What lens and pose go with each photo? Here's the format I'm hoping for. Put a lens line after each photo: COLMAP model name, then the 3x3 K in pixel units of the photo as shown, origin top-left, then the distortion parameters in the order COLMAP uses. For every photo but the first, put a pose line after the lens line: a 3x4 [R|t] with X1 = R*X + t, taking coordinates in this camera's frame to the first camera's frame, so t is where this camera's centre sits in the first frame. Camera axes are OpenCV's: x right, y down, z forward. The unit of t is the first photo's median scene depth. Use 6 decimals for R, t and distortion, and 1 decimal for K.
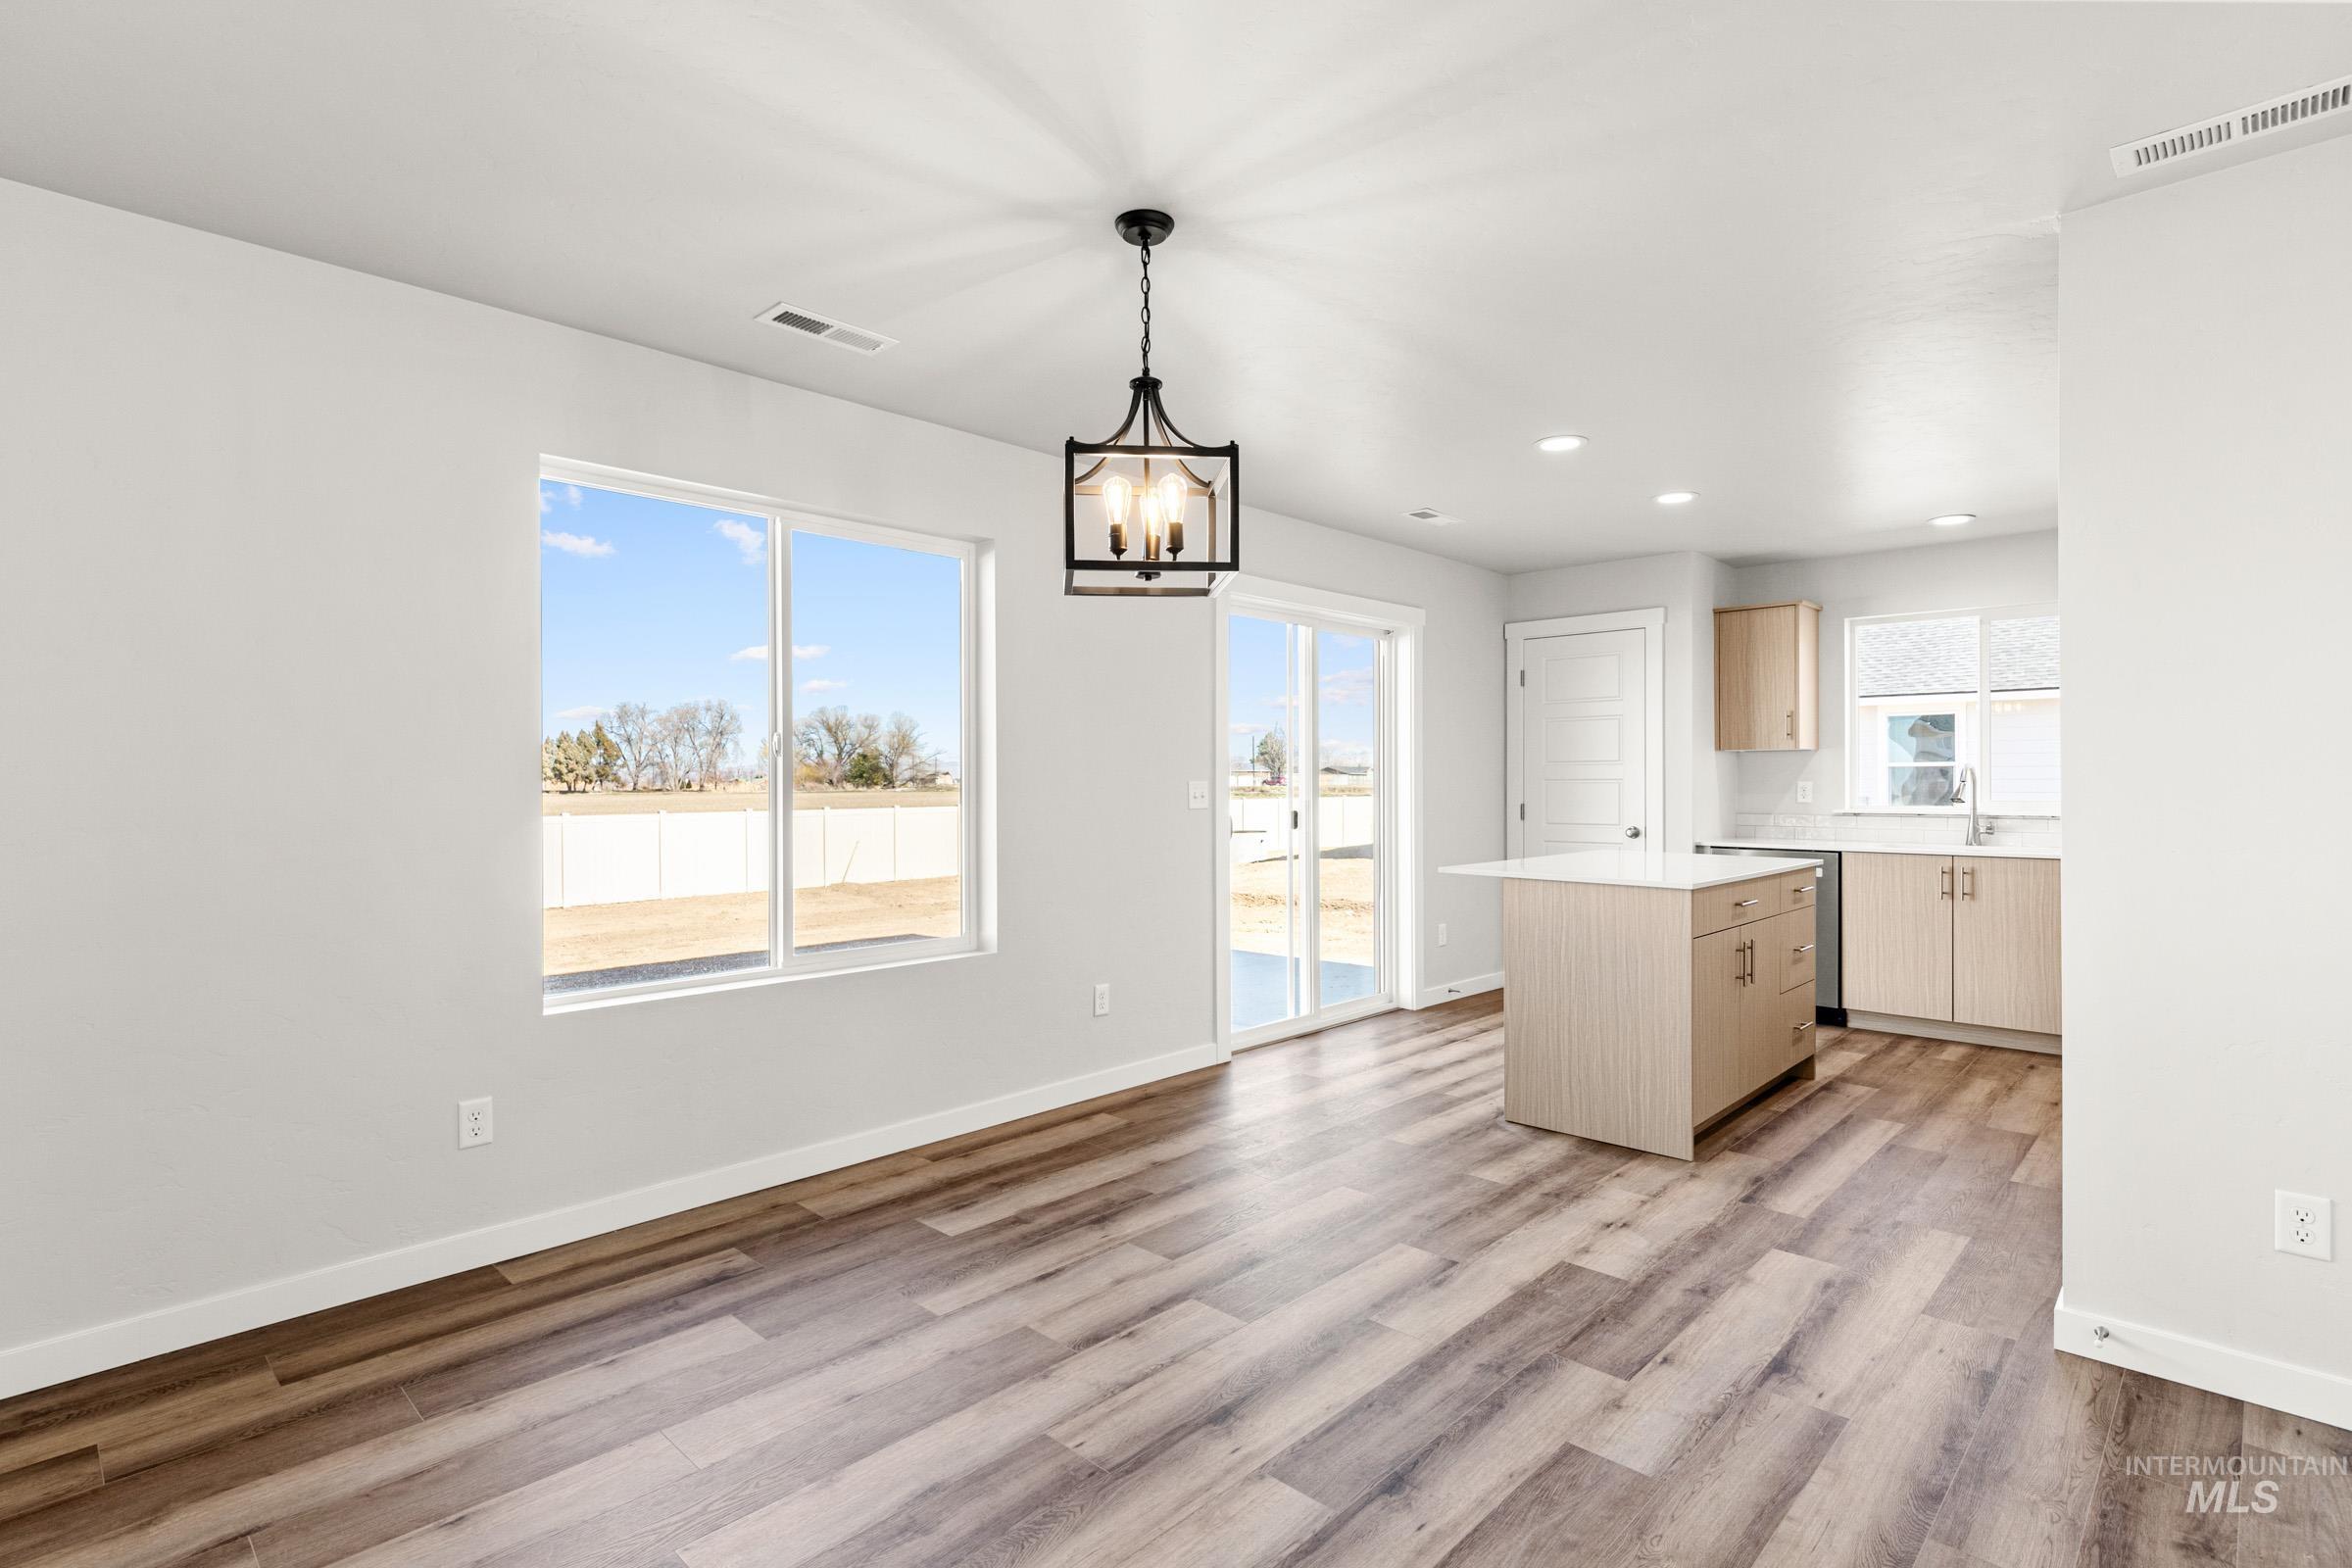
lens RADIAL K [[1143.9, 0, 1169.1], [0, 1143.9, 774.9], [0, 0, 1]] dist [0.012815, -0.003244]
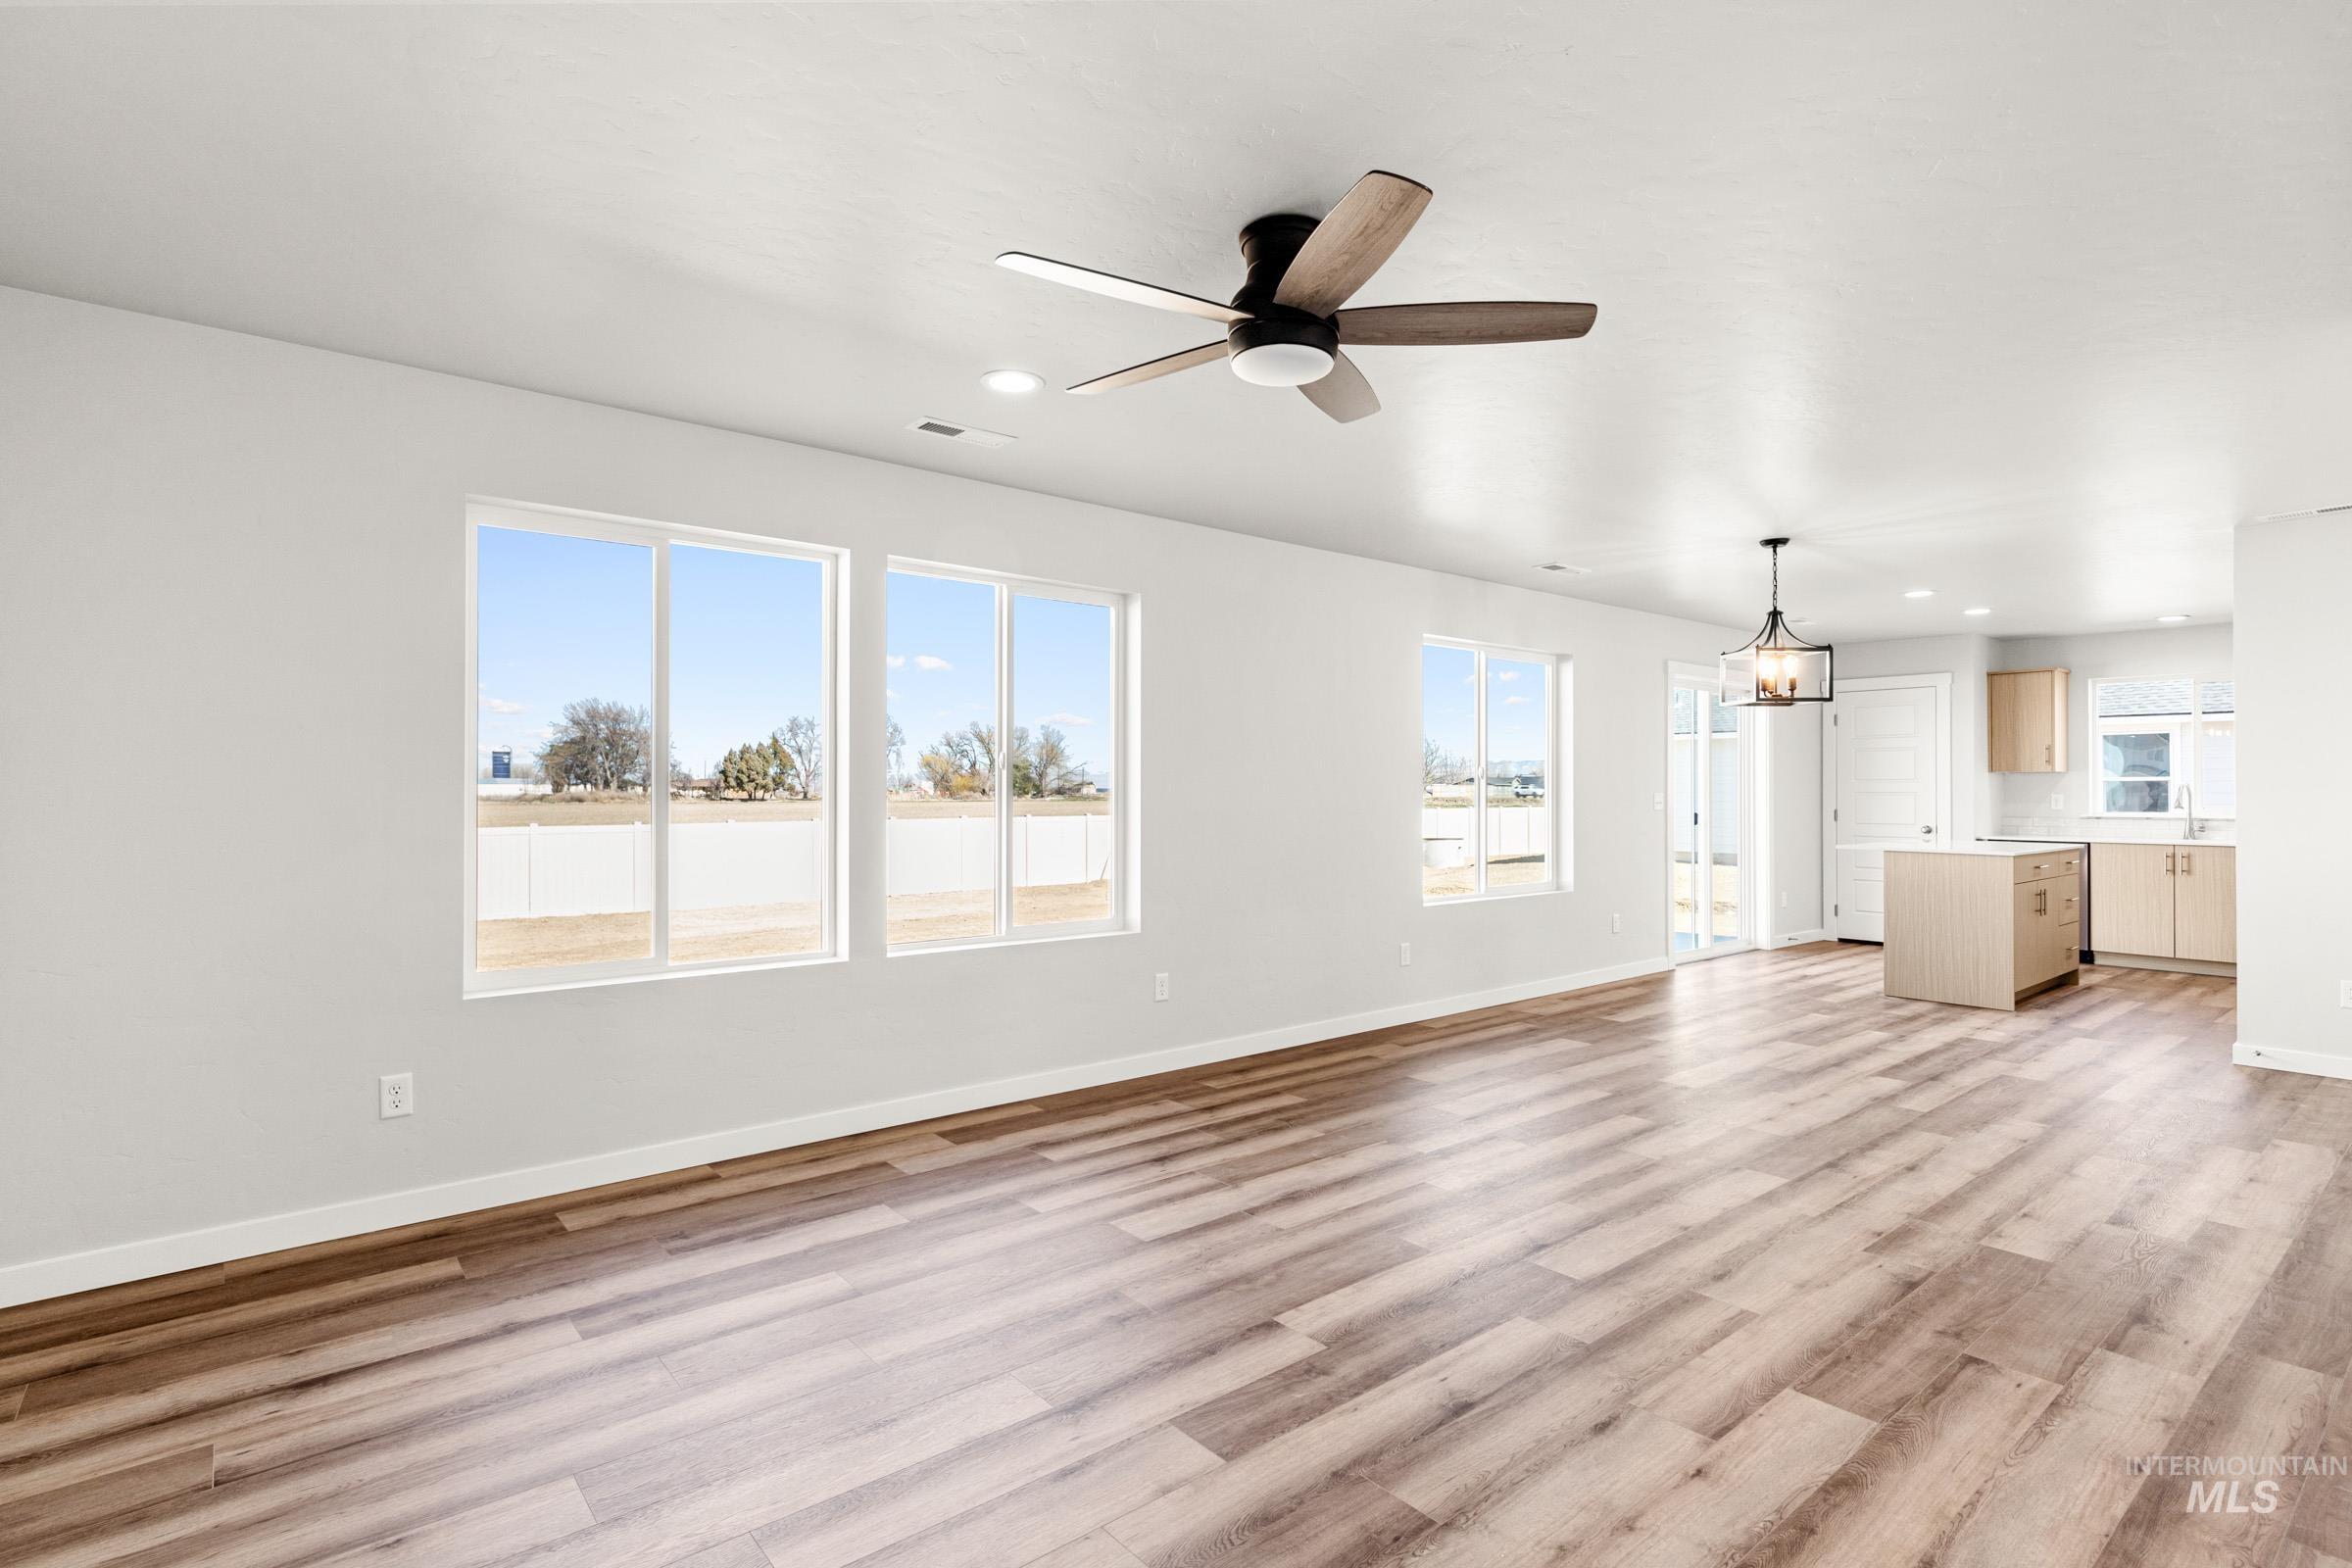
lens RADIAL K [[1143.9, 0, 1161.7], [0, 1143.9, 779.4], [0, 0, 1]] dist [0.012815, -0.003244]
pose [[0.993182, 0.001936, -0.116560, -0.373702], [-0.002510, 0.999985, -0.004781, -0.003379], [0.116549, 0.005041, 0.993172, -0.531782]]
